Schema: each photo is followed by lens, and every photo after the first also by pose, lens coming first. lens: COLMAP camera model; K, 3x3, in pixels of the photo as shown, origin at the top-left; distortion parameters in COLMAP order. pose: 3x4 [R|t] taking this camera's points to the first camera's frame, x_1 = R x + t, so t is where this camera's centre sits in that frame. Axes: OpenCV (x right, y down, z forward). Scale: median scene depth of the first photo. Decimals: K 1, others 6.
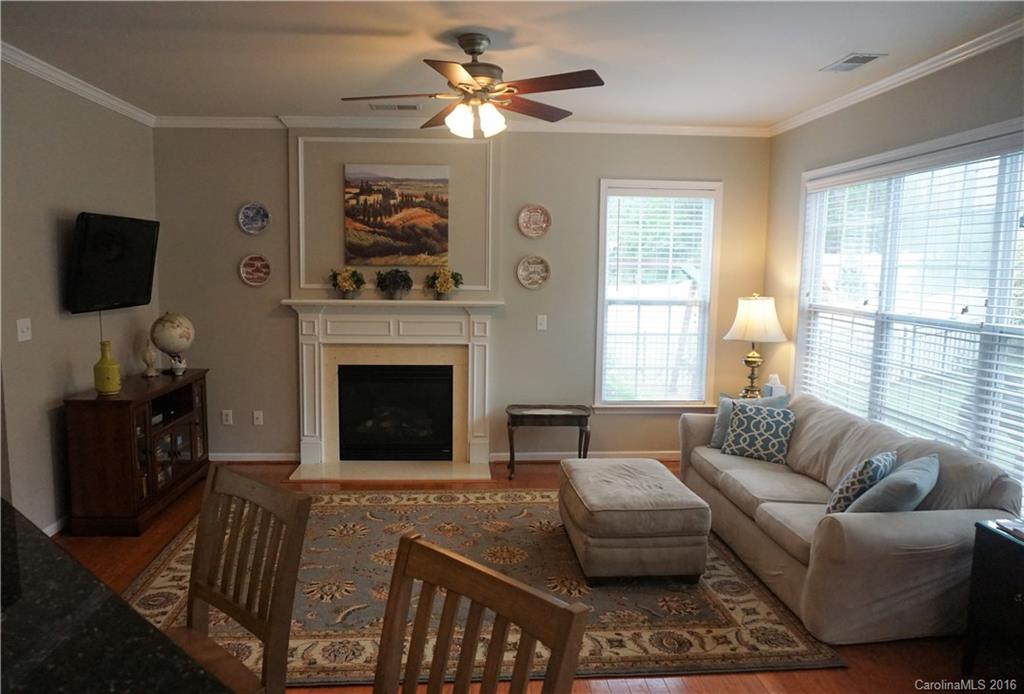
lens RADIAL K [[713.2, 0, 510.6], [0, 713.2, 354.1], [0, 0, 1]] dist [-0.054642, 0.081894]
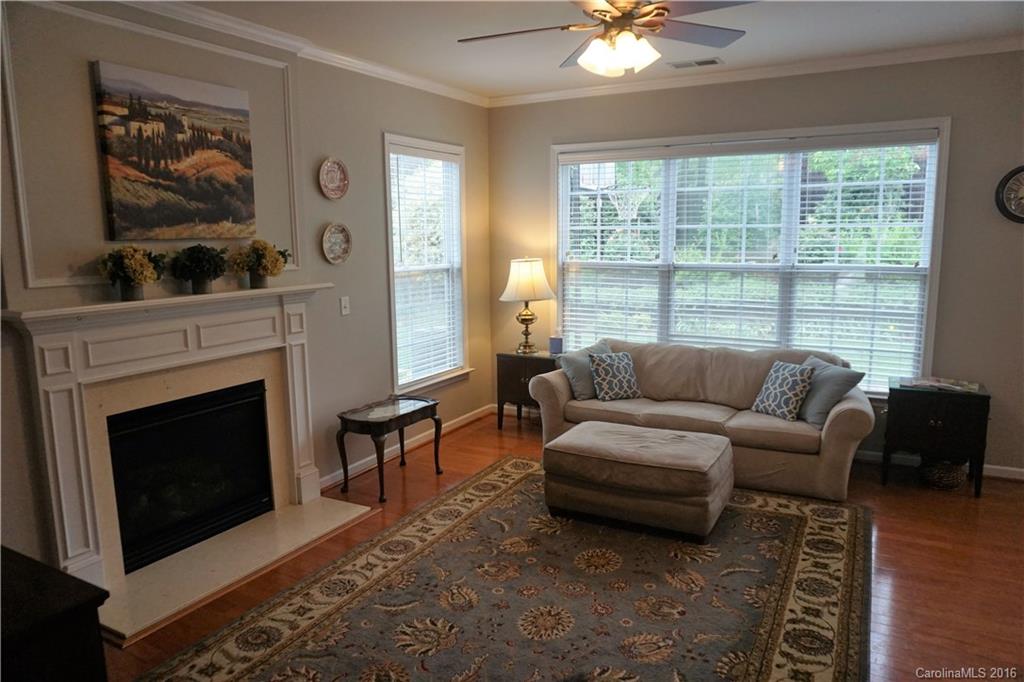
lens RADIAL K [[686.3, 0, 512.0], [0, 686.3, 341.0], [0, 0, 1]] dist [-0.030555, 0.004422]
pose [[0.535168, -0.150314, 0.831265, -0.530072], [0.120859, 0.987542, 0.100763, -0.062851], [-0.836055, 0.046541, 0.546668, 0.439911]]
